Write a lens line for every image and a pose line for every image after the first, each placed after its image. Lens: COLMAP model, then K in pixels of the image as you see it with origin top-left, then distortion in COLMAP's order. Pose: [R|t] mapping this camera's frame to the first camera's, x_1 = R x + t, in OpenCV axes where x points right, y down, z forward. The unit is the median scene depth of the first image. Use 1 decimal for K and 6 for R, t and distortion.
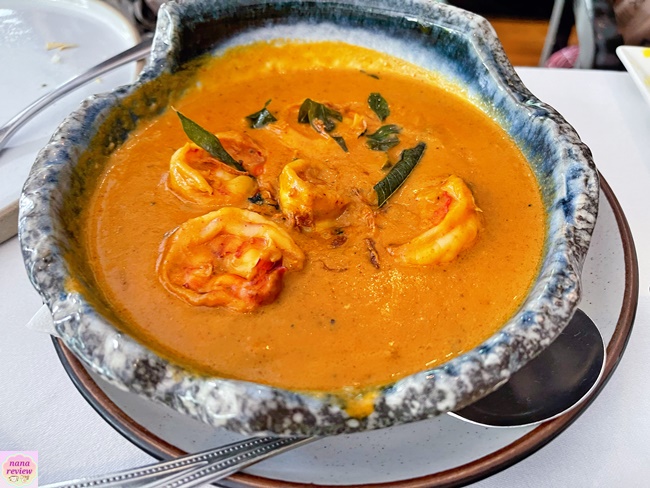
lens RADIAL K [[491.0, 0, 324.3], [0, 491.0, 244.3], [0, 0, 1]] dist [-0.013017, 0.000028]
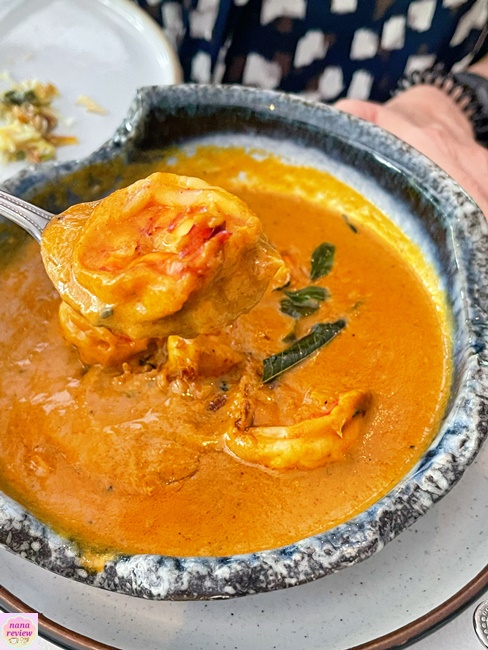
lens RADIAL K [[808.9, 0, 244.4], [0, 808.9, 325.0], [0, 0, 1]] dist [-0.021638, 0.000000]
pose [[0.908906, 0.333996, -0.249672, 0.487212], [-0.338444, 0.940621, 0.026235, -0.237543], [0.243610, 0.060655, 0.967975, -0.499642]]
